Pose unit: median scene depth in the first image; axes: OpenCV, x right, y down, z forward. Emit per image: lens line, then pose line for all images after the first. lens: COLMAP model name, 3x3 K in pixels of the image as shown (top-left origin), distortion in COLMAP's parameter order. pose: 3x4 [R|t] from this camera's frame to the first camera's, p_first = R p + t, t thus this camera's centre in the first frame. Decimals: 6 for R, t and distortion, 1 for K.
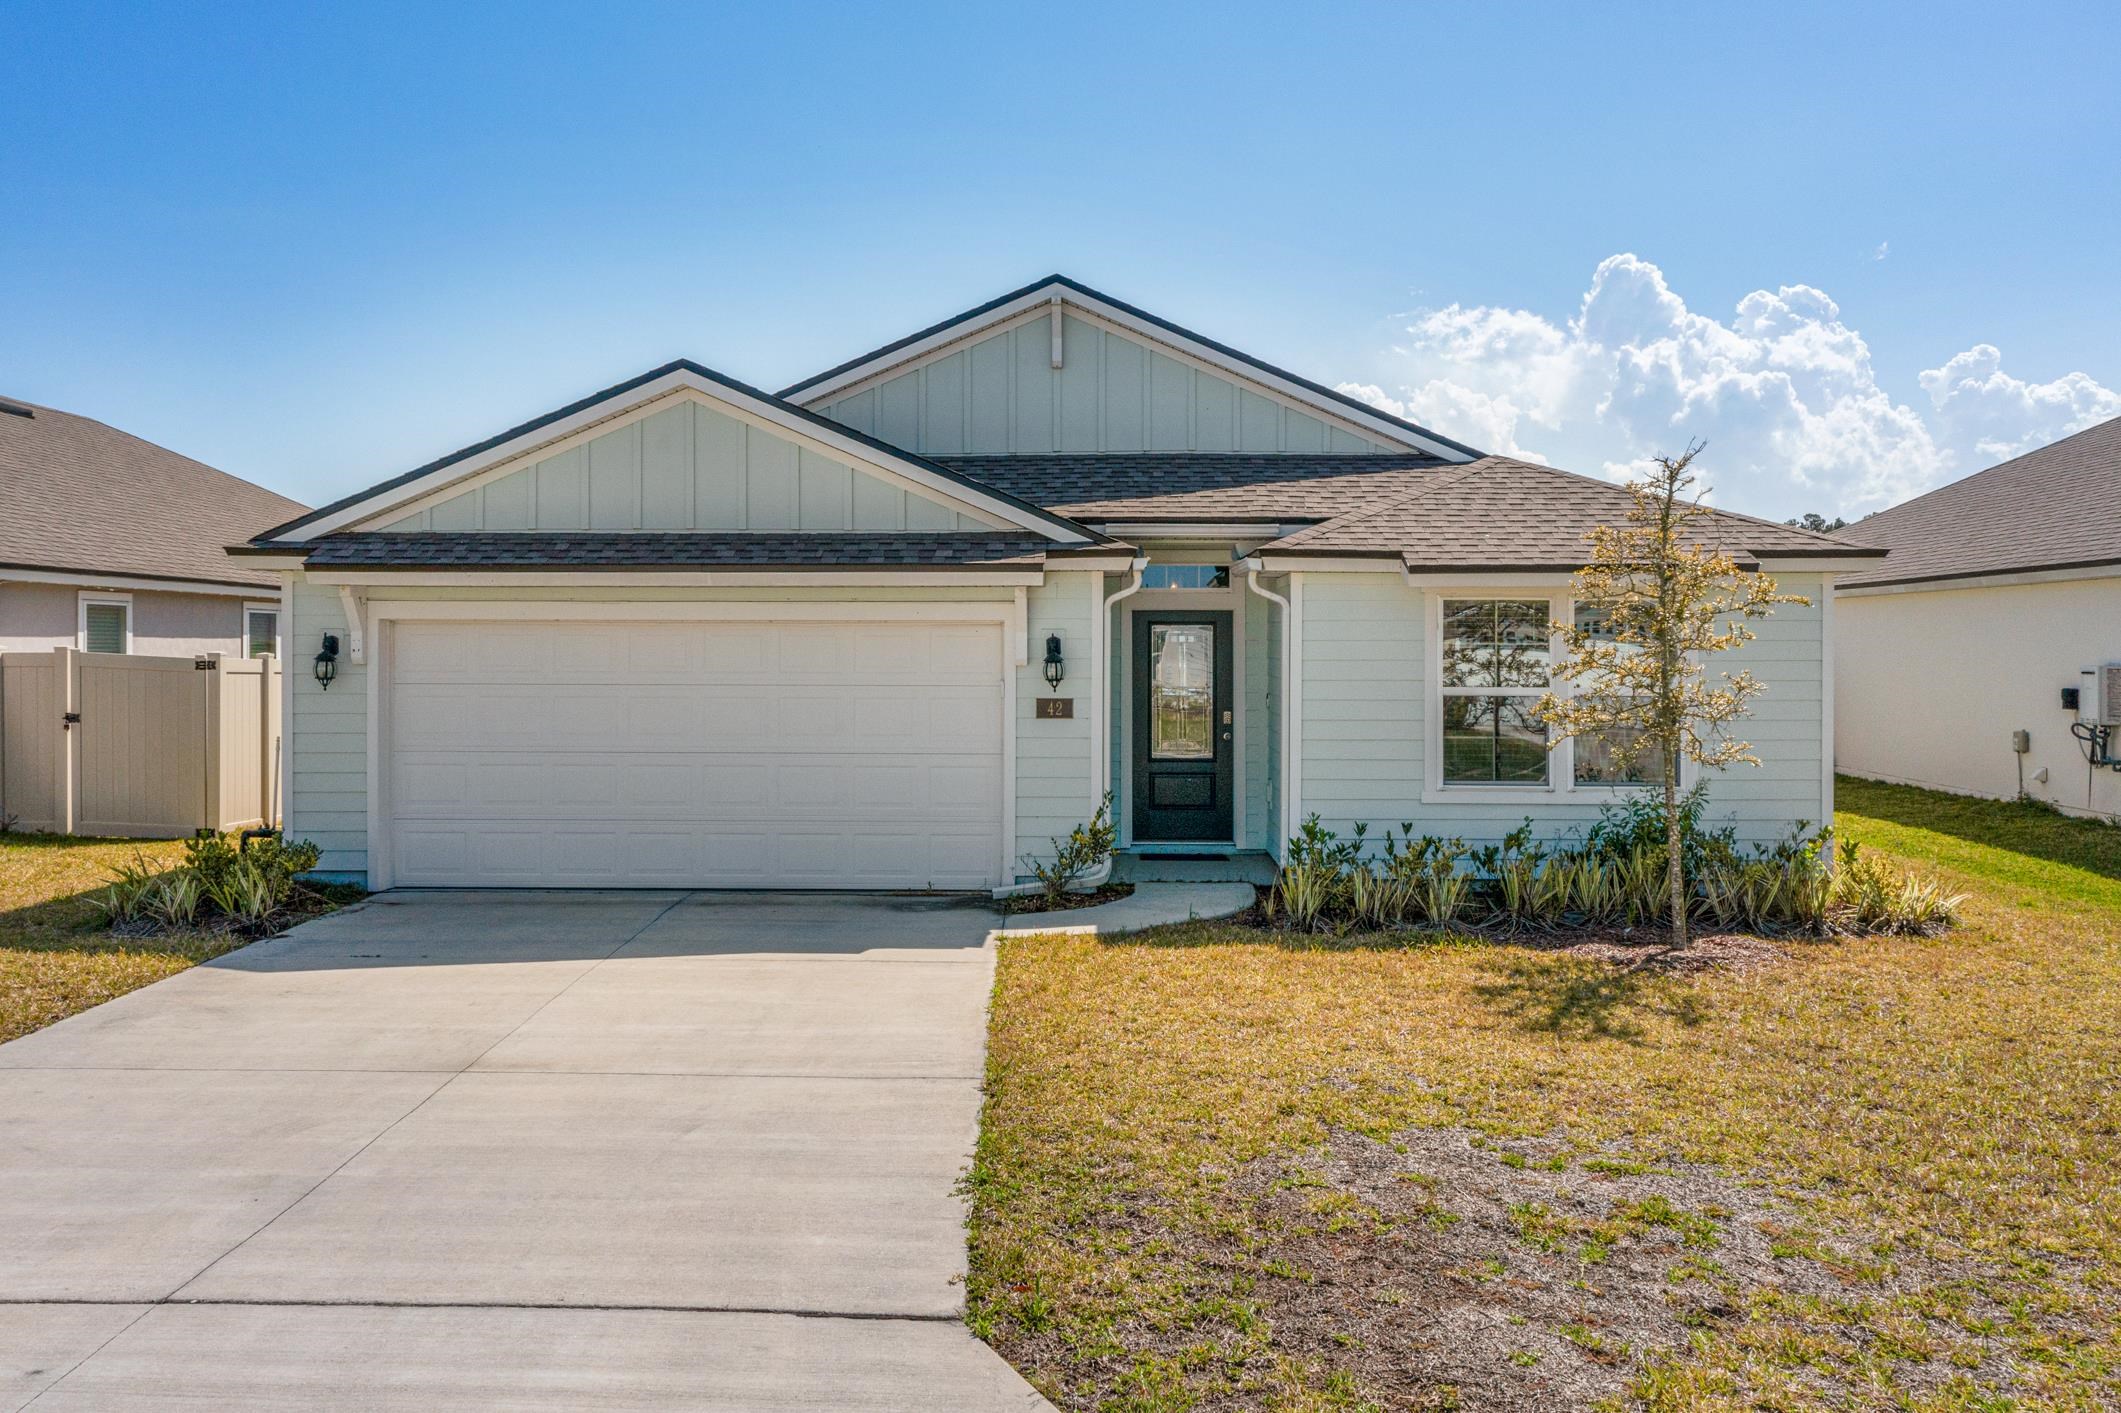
lens RADIAL K [[1694.7, 0, 1053.9], [0, 1694.7, 695.6], [0, 0, 1]] dist [0.000318, 0.010651]
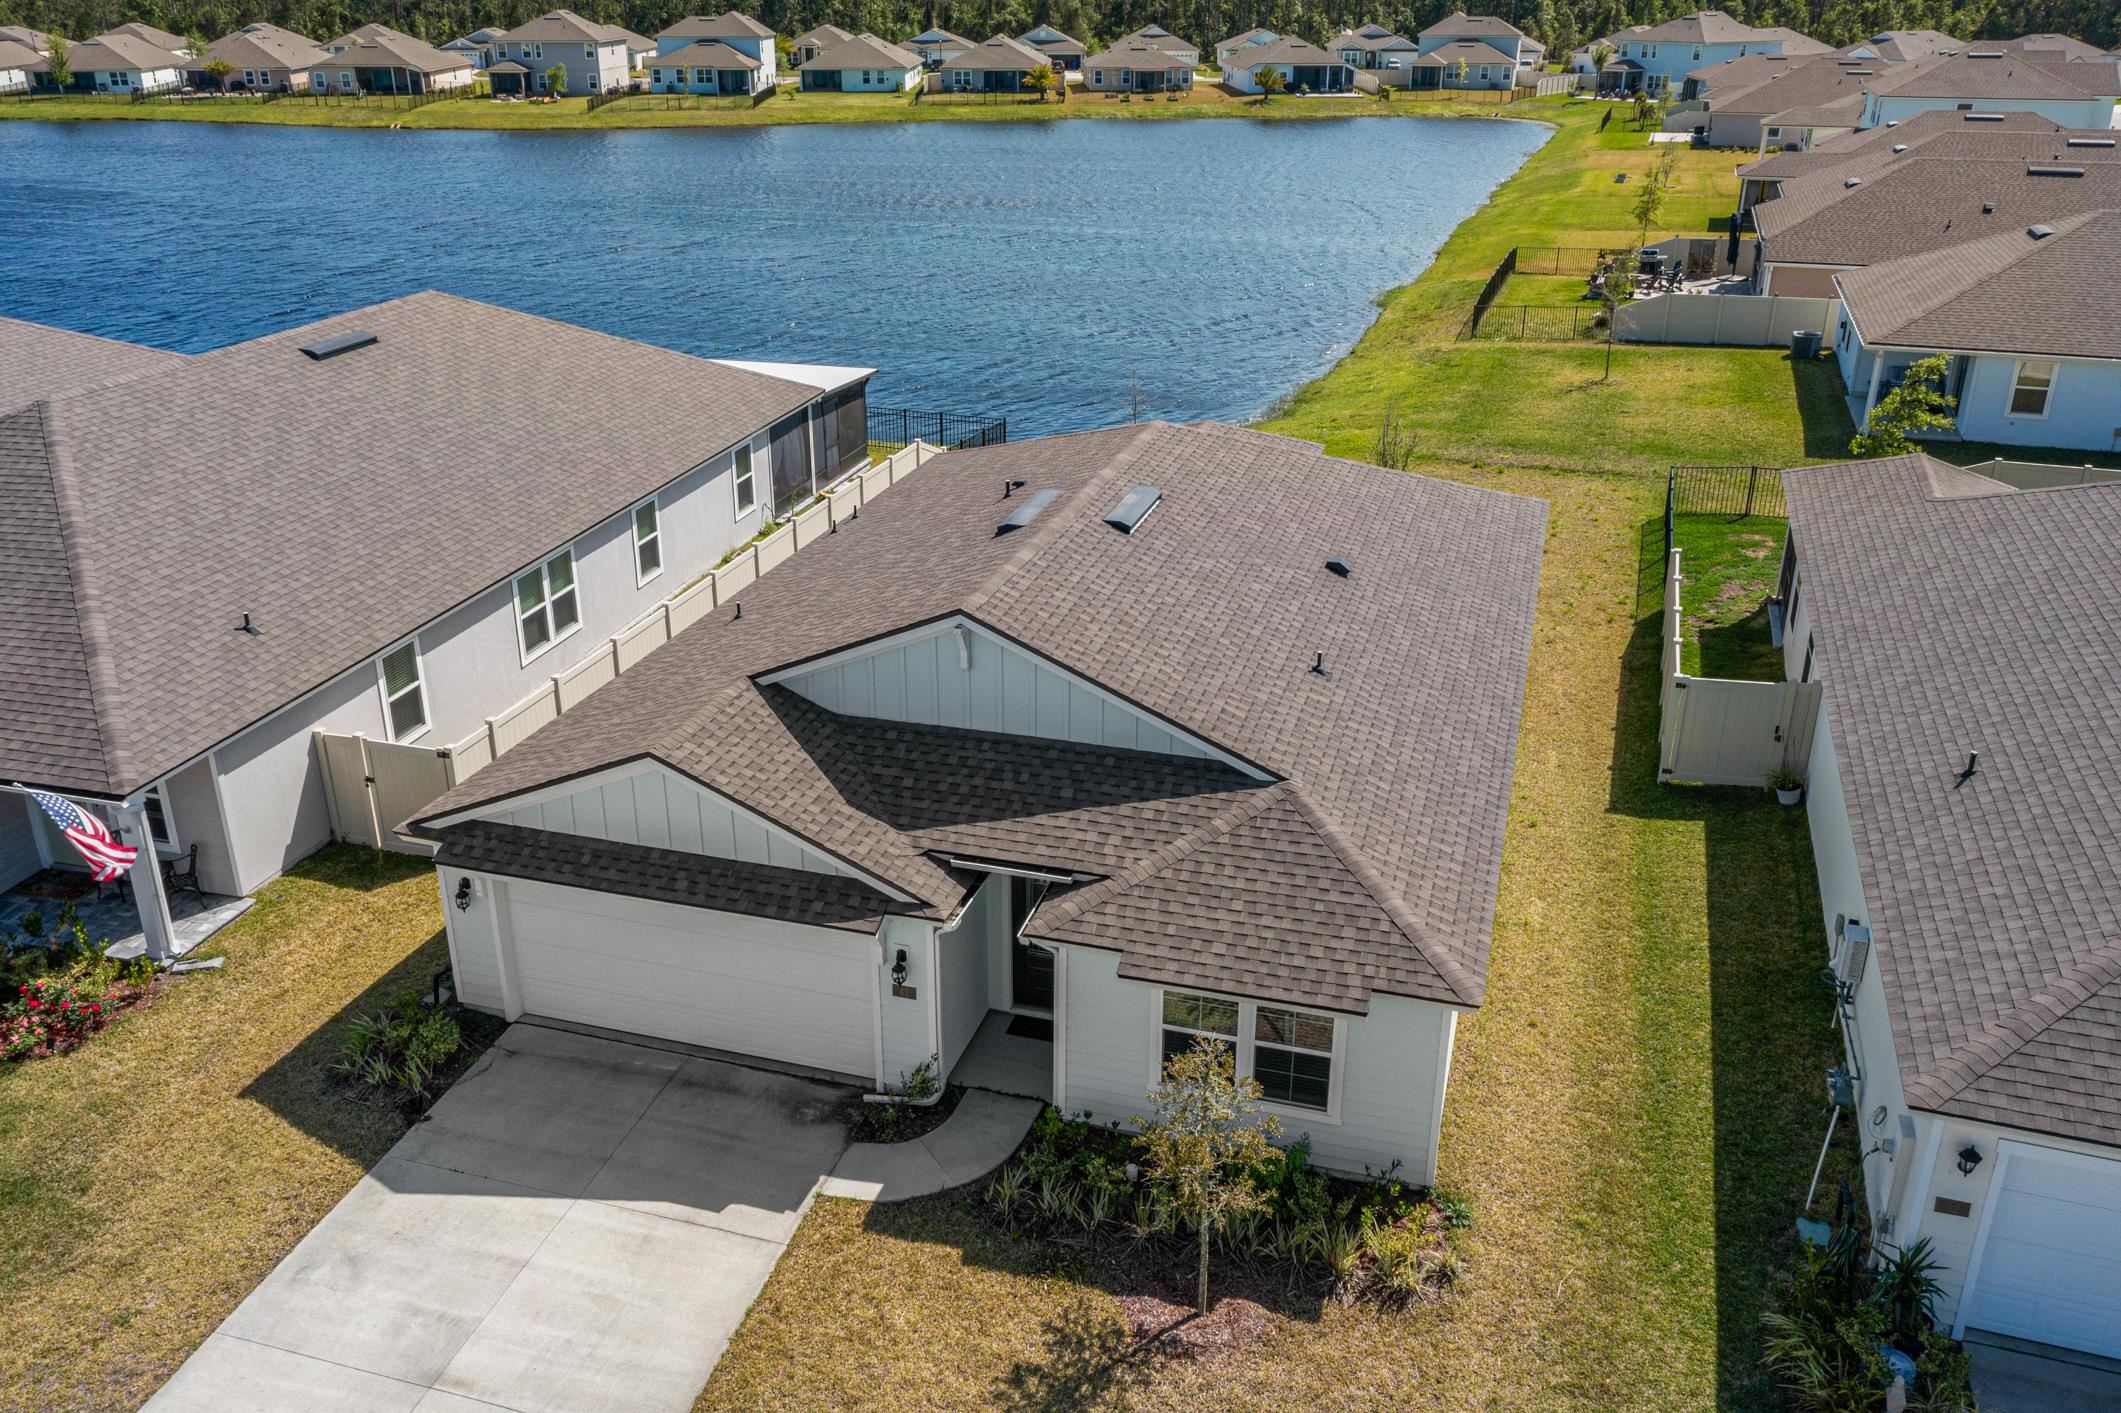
lens RADIAL K [[1703.9, 0, 1058.0], [0, 1703.9, 688.0], [0, 0, 1]] dist [0.004421, 0.009976]
pose [[0.960159, 0.106295, -0.258449, 0.474713], [-0.002777, 0.928419, 0.371524, -0.774045], [0.279440, -0.356005, 0.891725, -0.171593]]
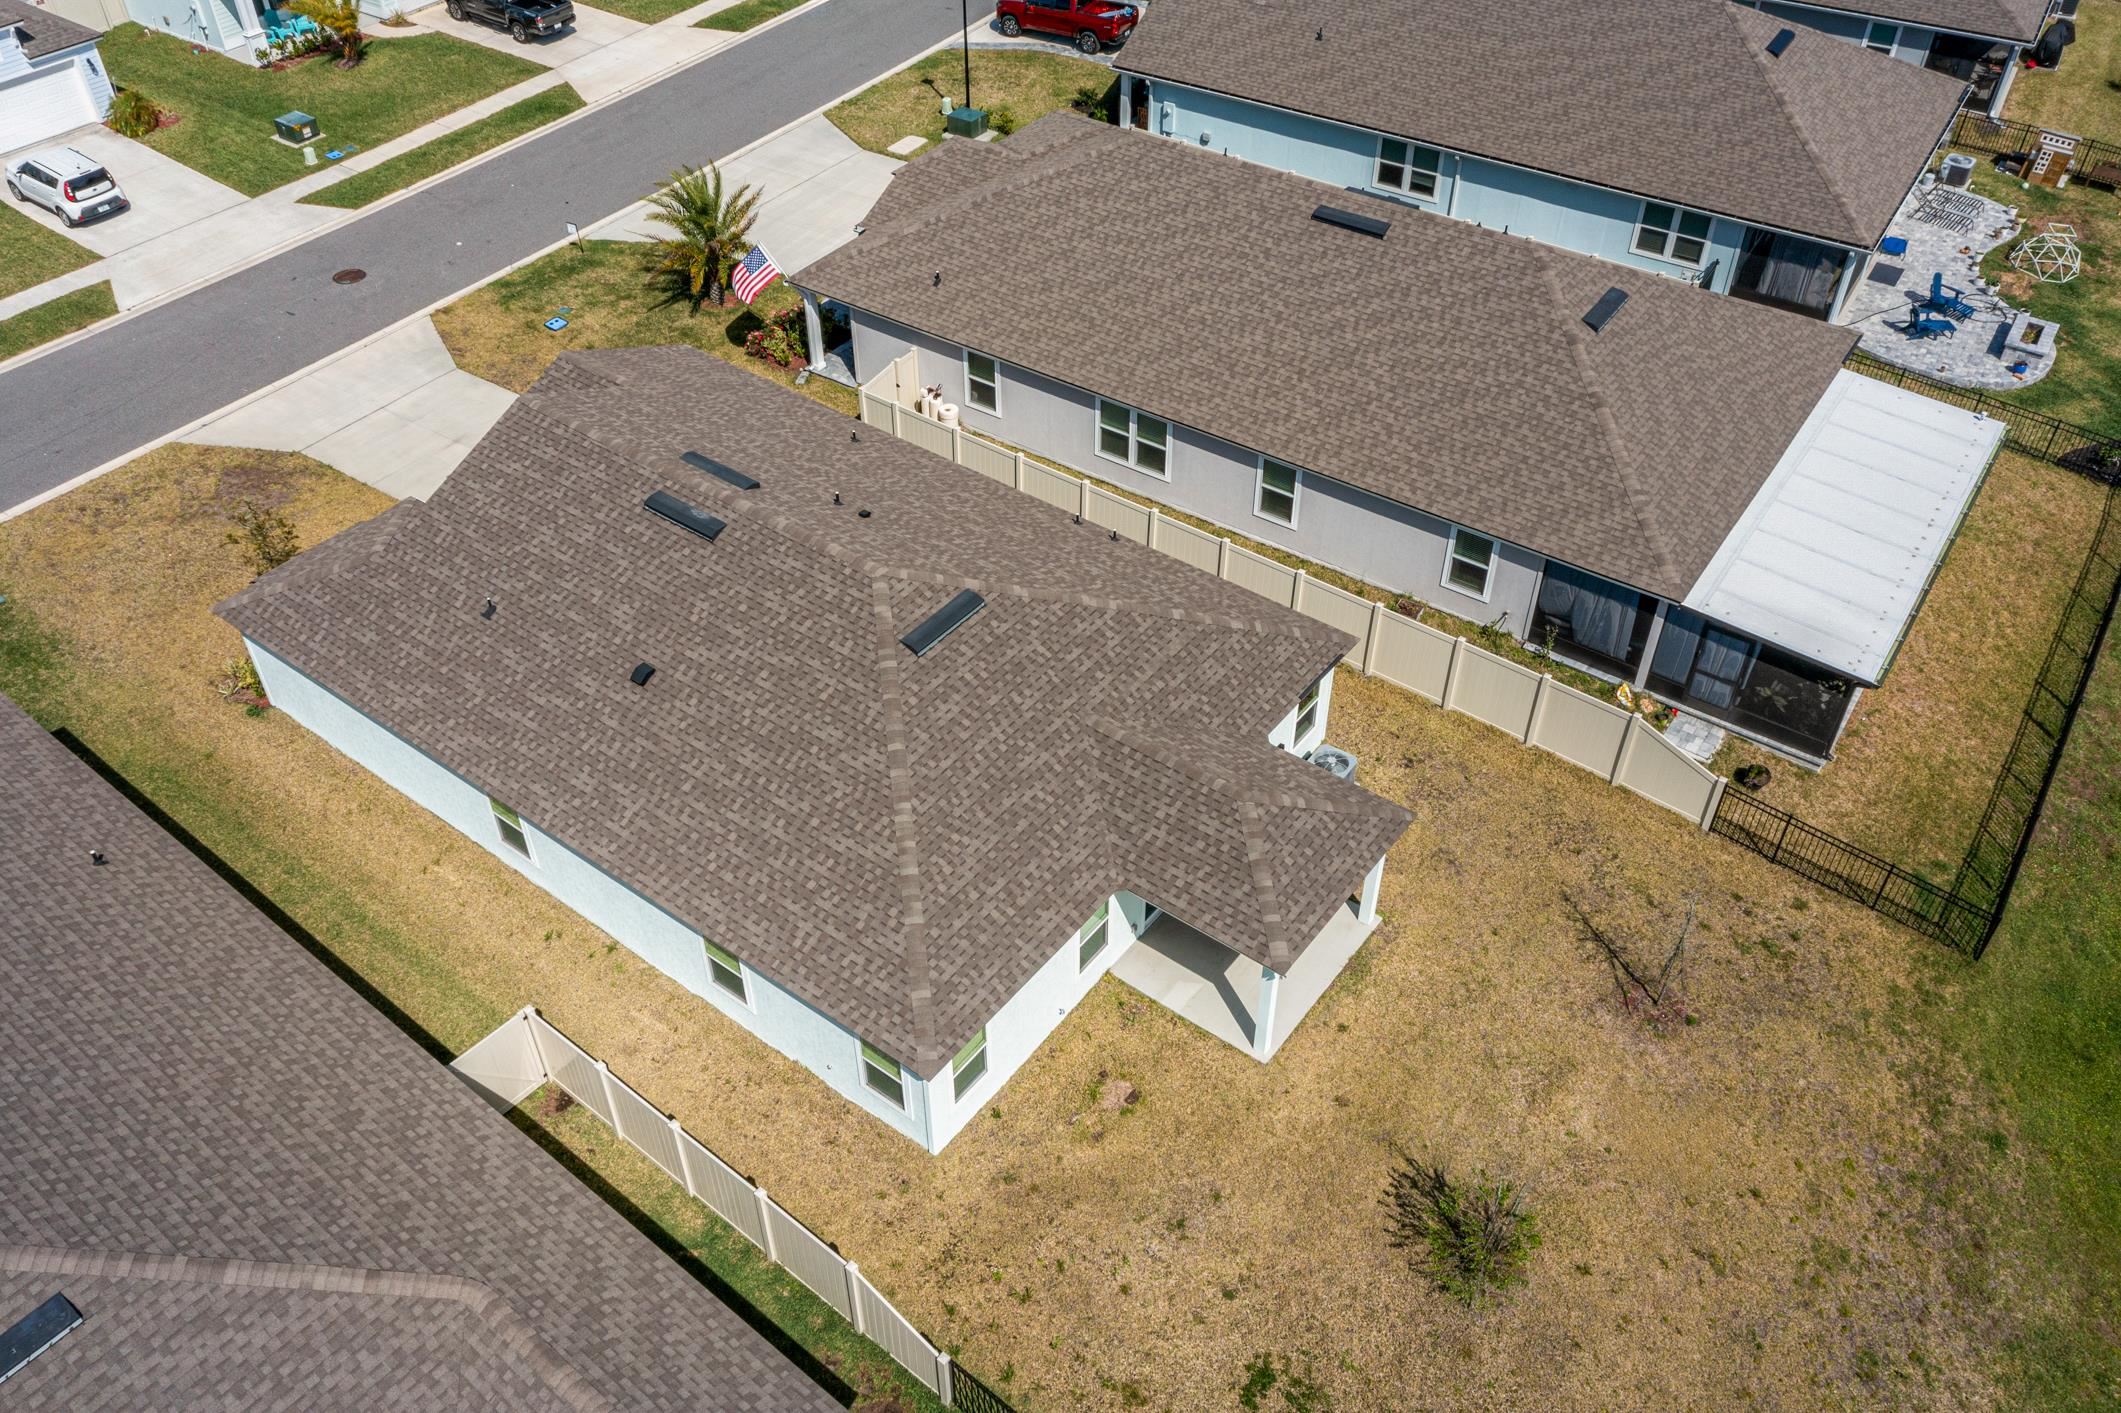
lens RADIAL K [[1694.7, 0, 1053.9], [0, 1694.7, 695.6], [0, 0, 1]] dist [0.000318, 0.010651]
pose [[-0.593371, 0.533453, -0.602776, 1.303971], [-0.009362, 0.744232, 0.667856, -1.659828], [0.804875, 0.401930, -0.436611, 3.091294]]
